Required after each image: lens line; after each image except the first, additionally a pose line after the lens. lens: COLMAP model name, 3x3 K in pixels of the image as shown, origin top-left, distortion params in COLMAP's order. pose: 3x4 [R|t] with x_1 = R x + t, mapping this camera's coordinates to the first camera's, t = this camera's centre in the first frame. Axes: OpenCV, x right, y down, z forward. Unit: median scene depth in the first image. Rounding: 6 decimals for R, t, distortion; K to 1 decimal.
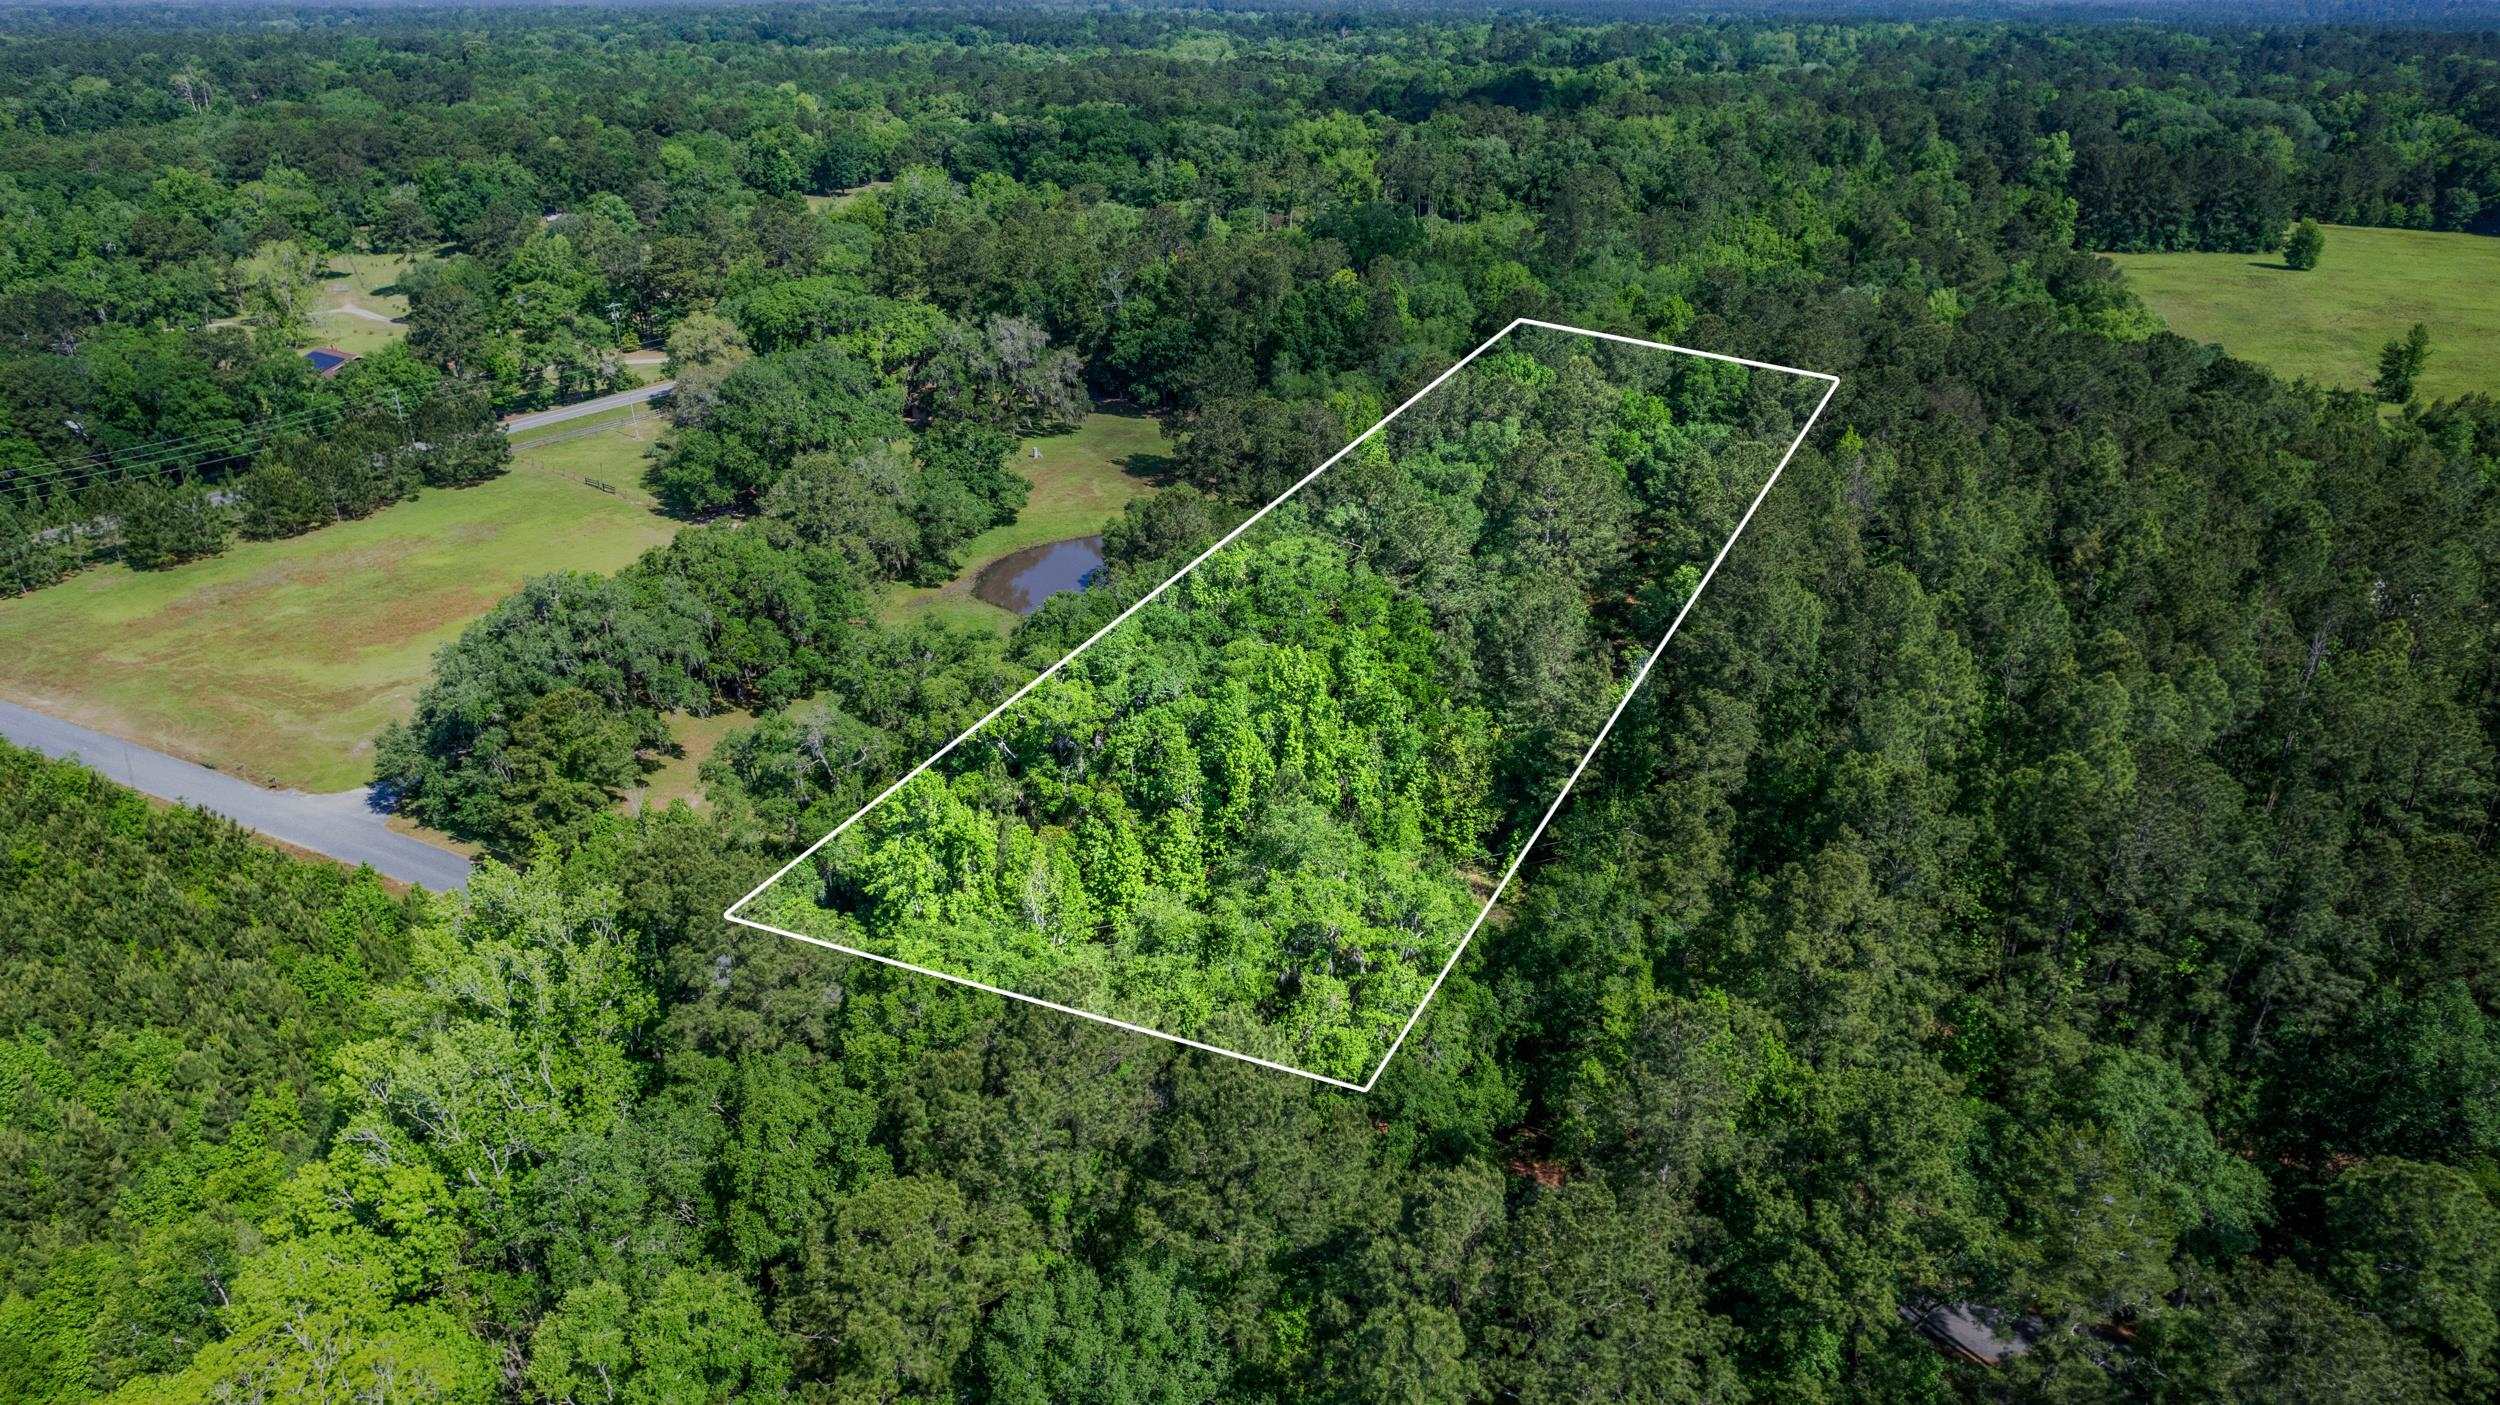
lens RADIAL K [[1599.7, 0, 1239.8], [0, 1599.7, 708.4], [0, 0, 1]] dist [-0.088458, 0.076656]
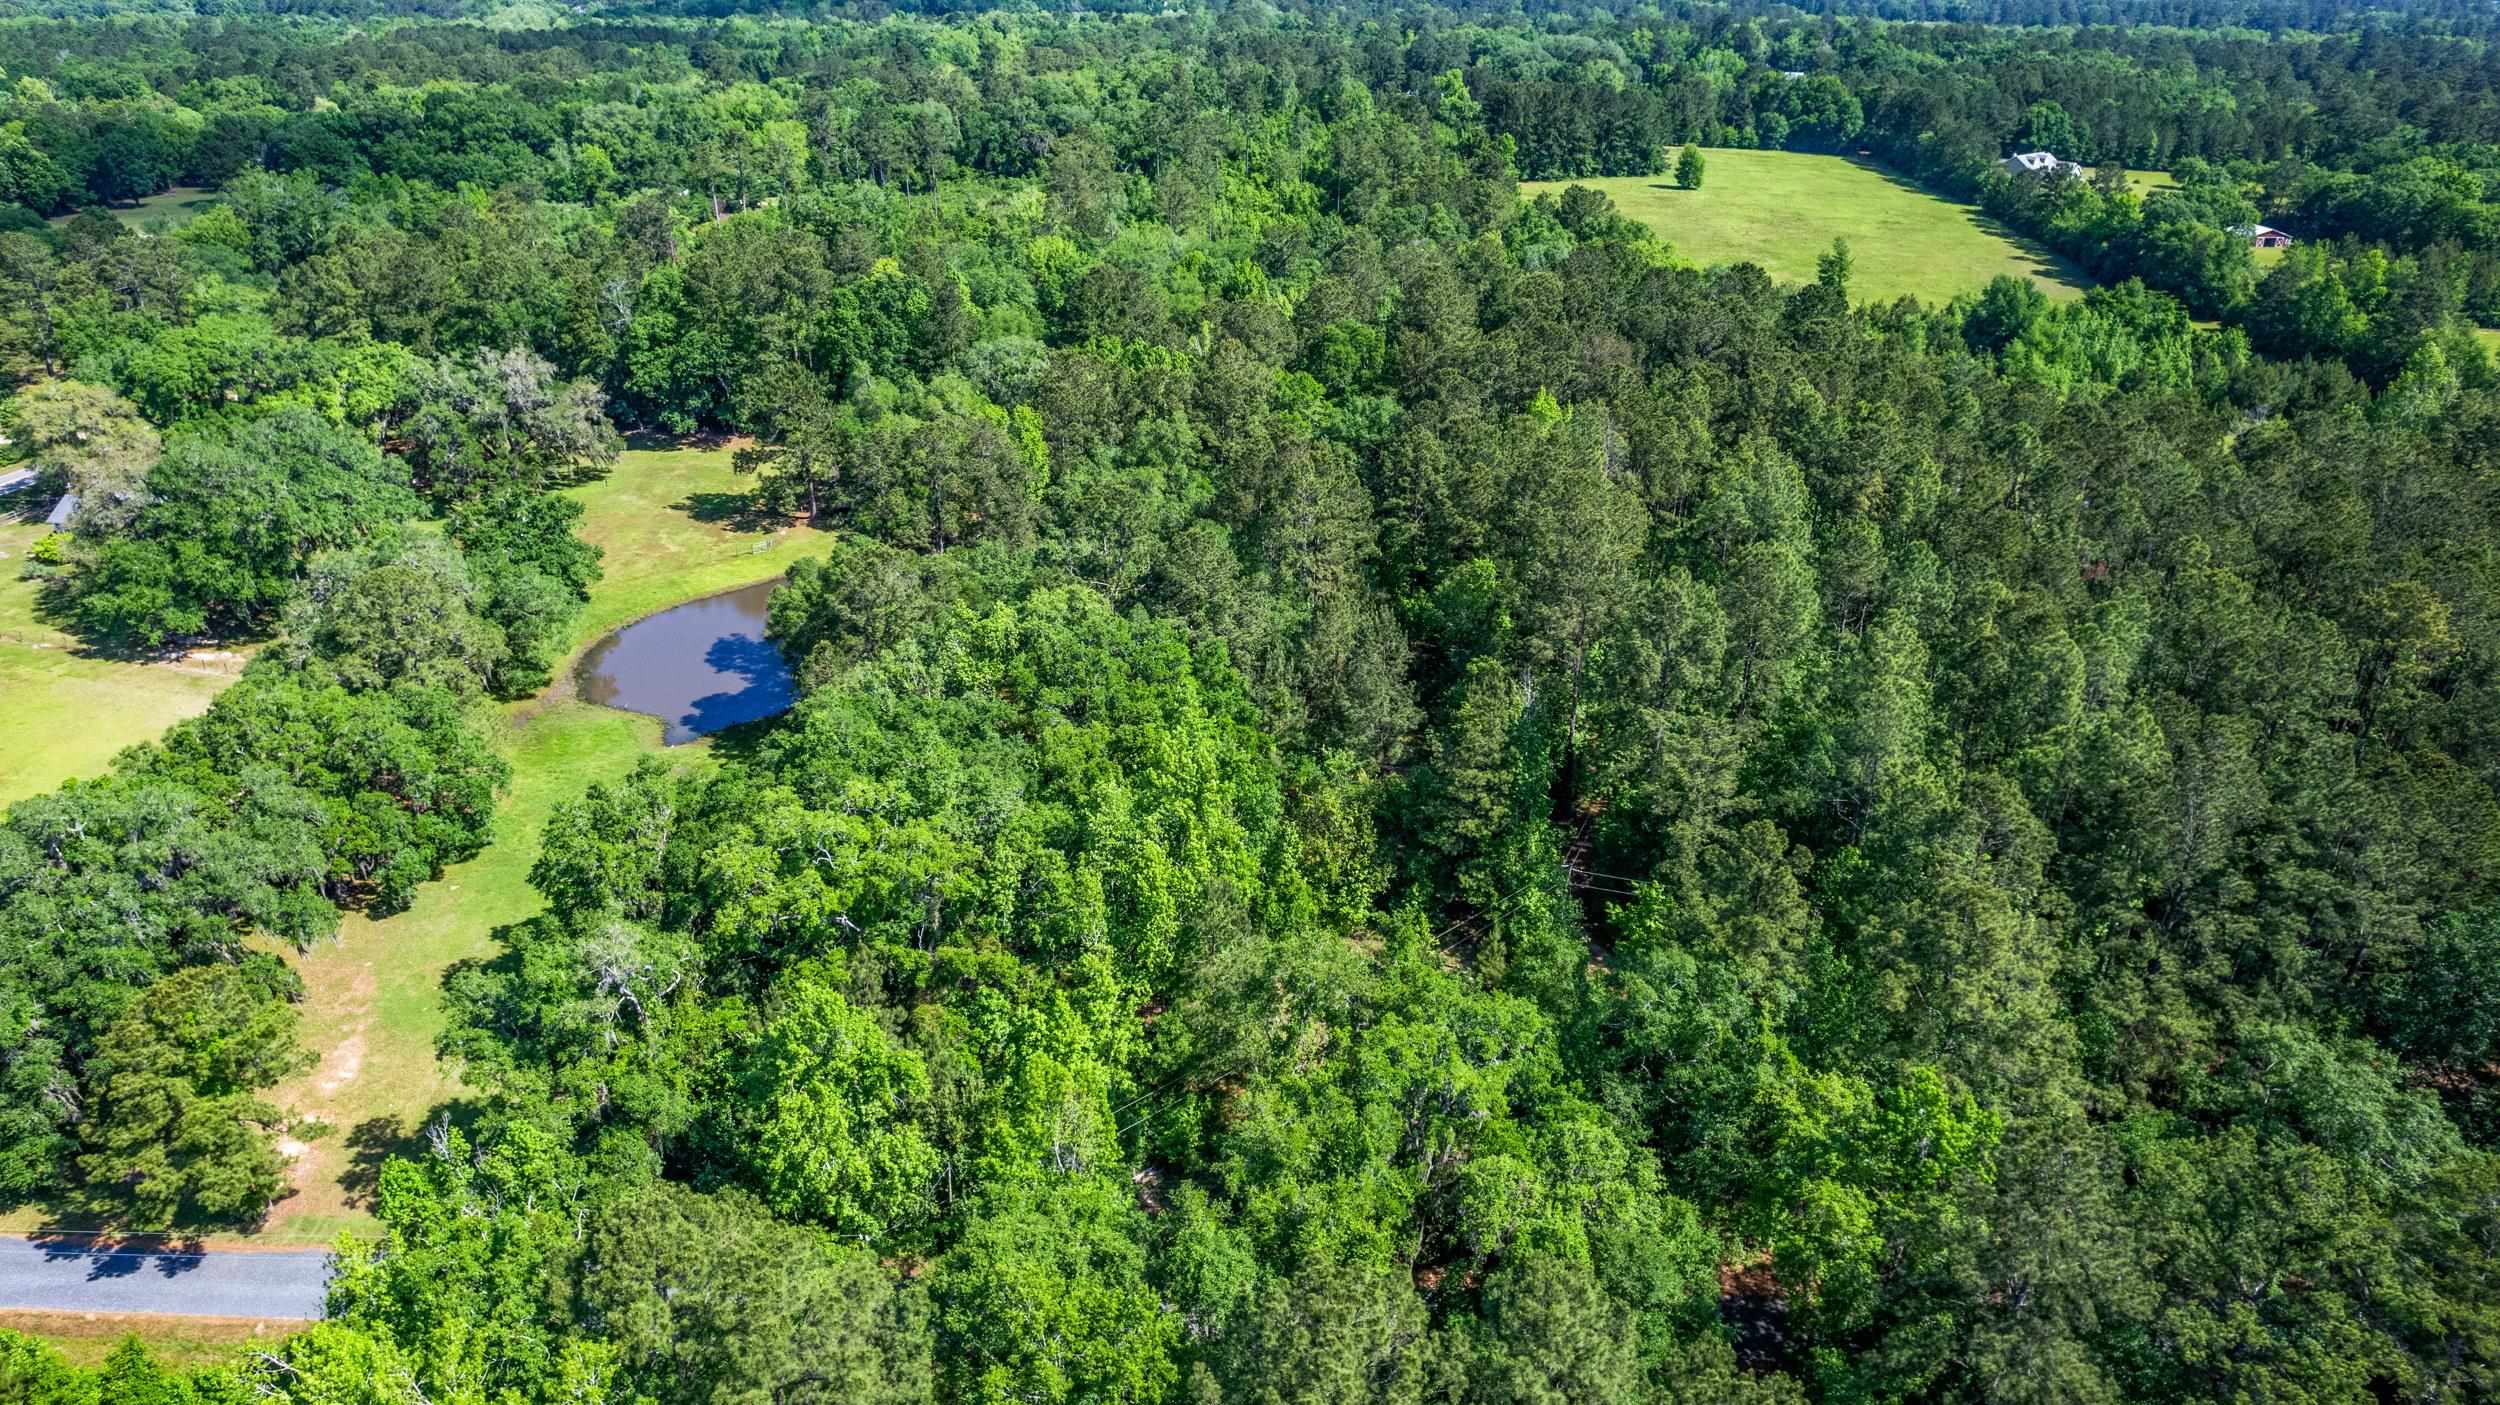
lens RADIAL K [[1599.7, 0, 1239.8], [0, 1599.7, 708.4], [0, 0, 1]] dist [-0.088458, 0.076656]
pose [[0.920939, -0.170007, 0.350669, -0.139657], [0.161396, 0.985418, 0.053876, -0.055382], [-0.354715, 0.006980, 0.934948, 0.124619]]
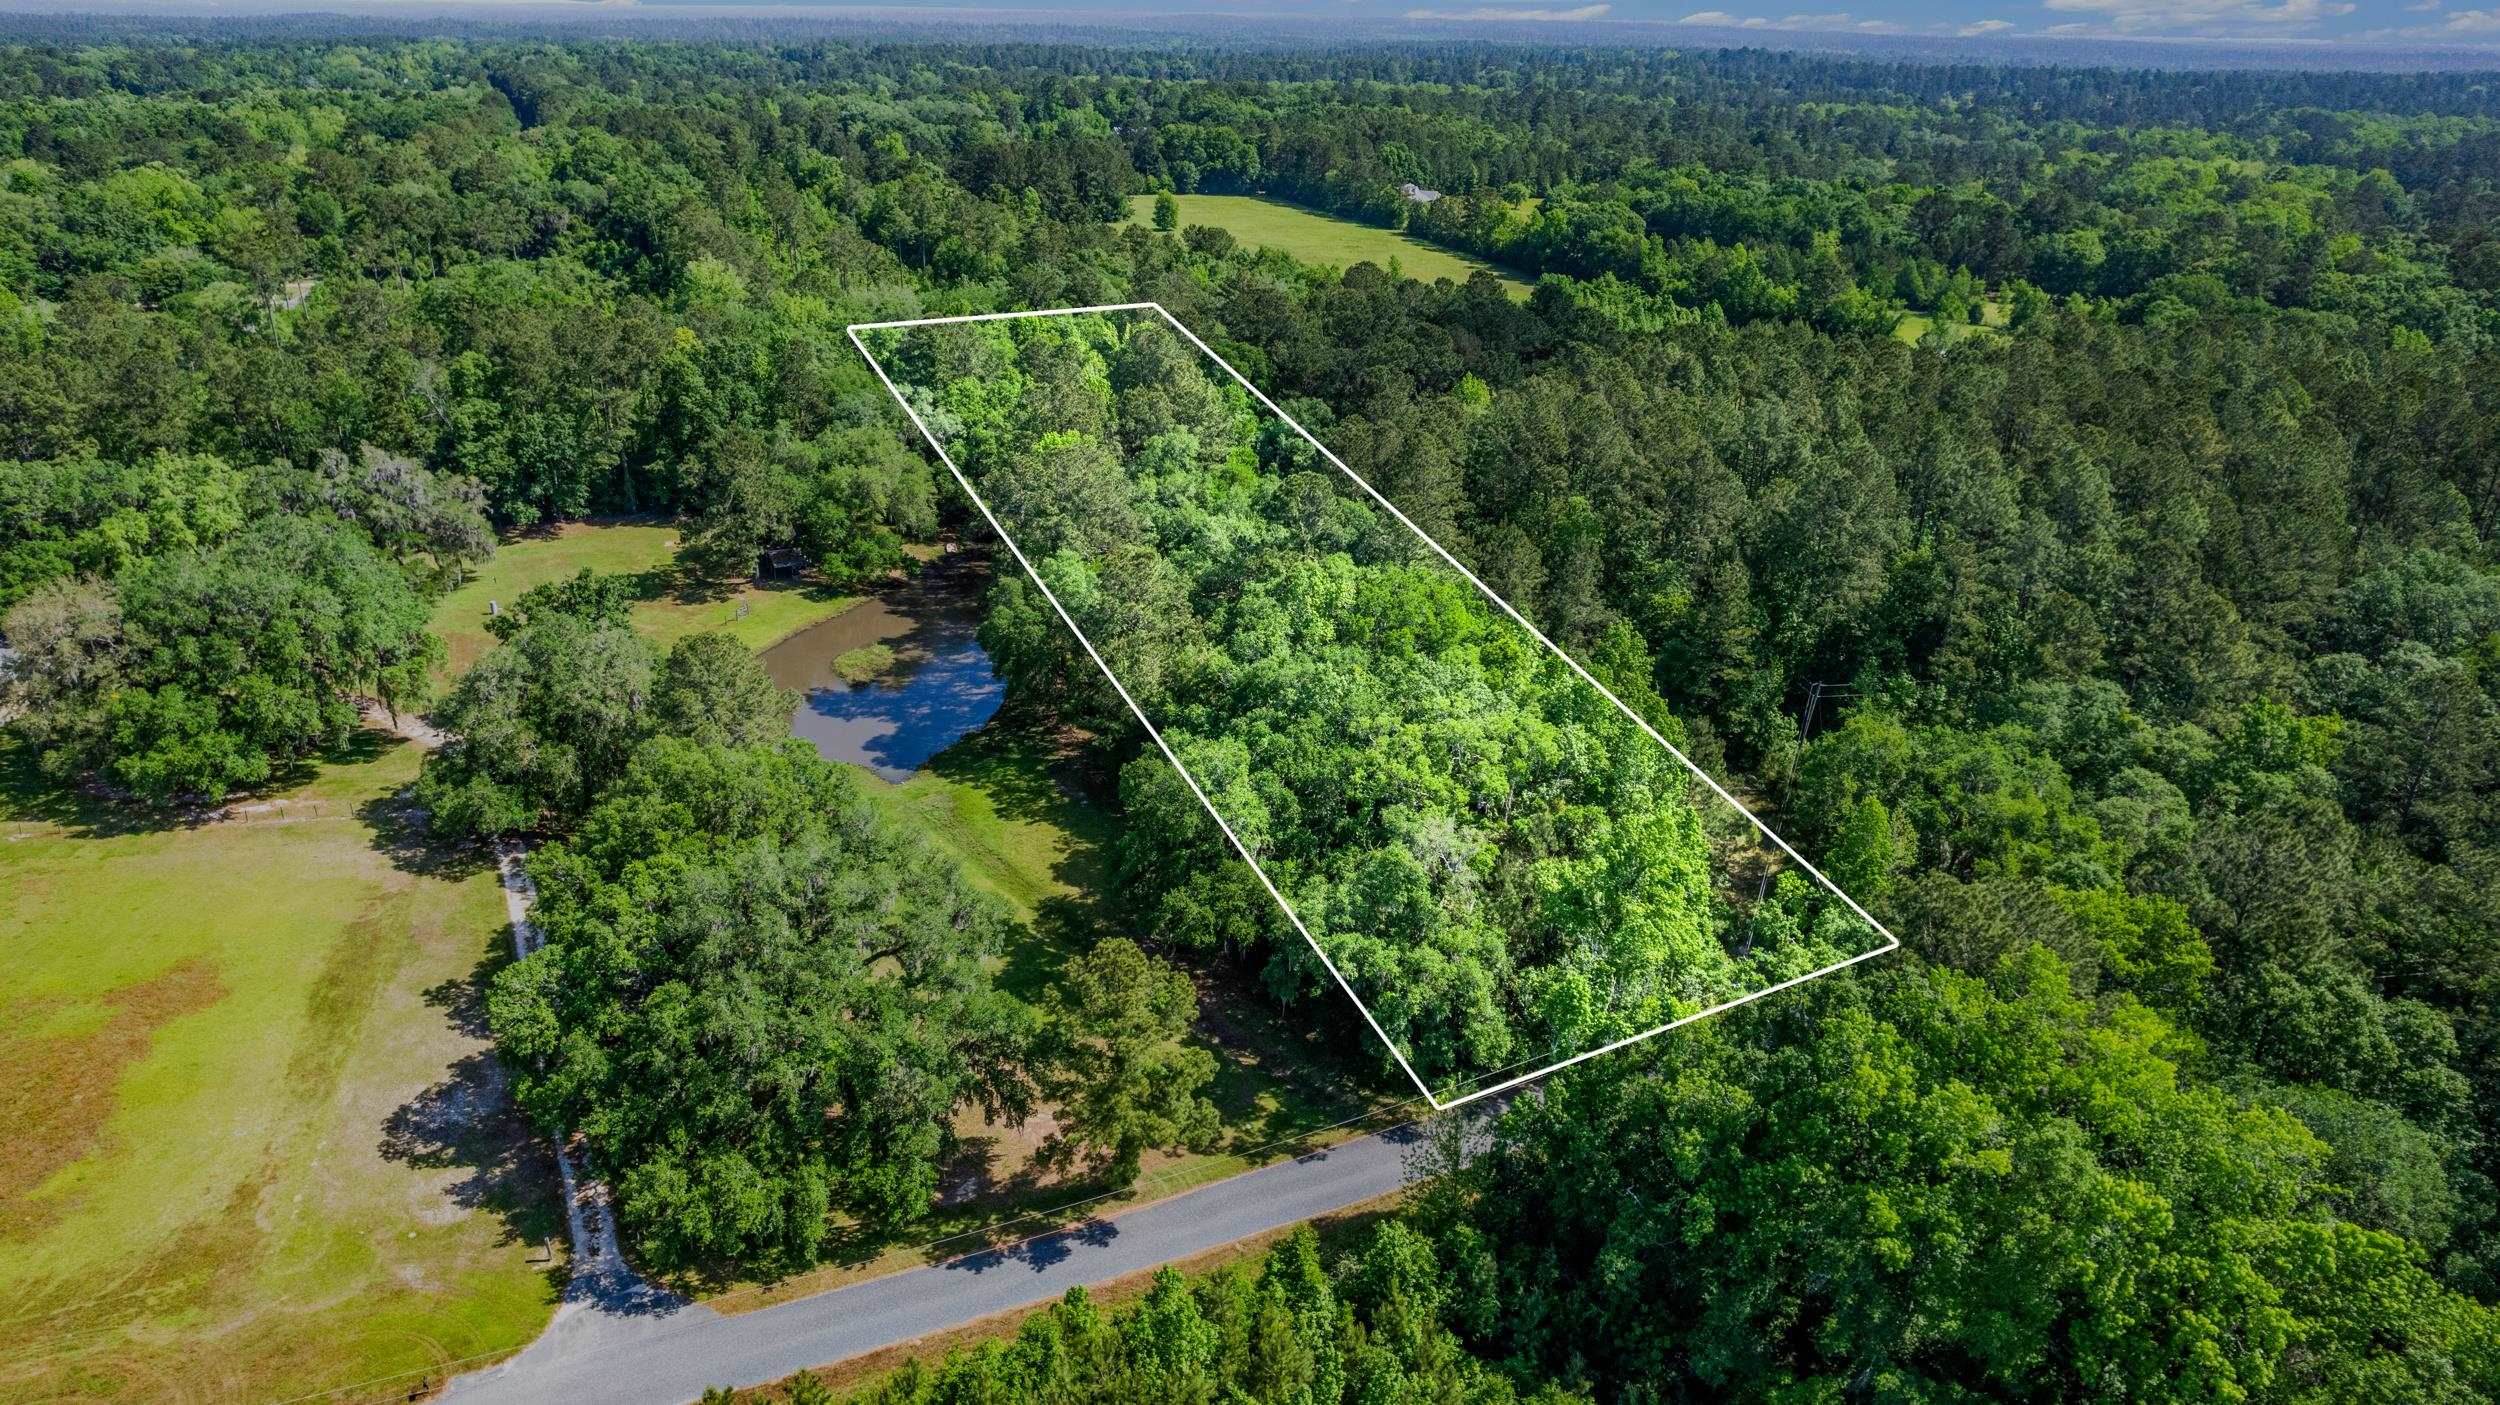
lens RADIAL K [[1599.7, 0, 1239.8], [0, 1599.7, 708.4], [0, 0, 1]] dist [-0.088458, 0.076656]
pose [[0.633582, -0.302409, 0.712125, -0.559427], [0.309714, 0.942613, 0.124732, -0.119746], [-0.708979, 0.141527, 0.690883, 0.273051]]
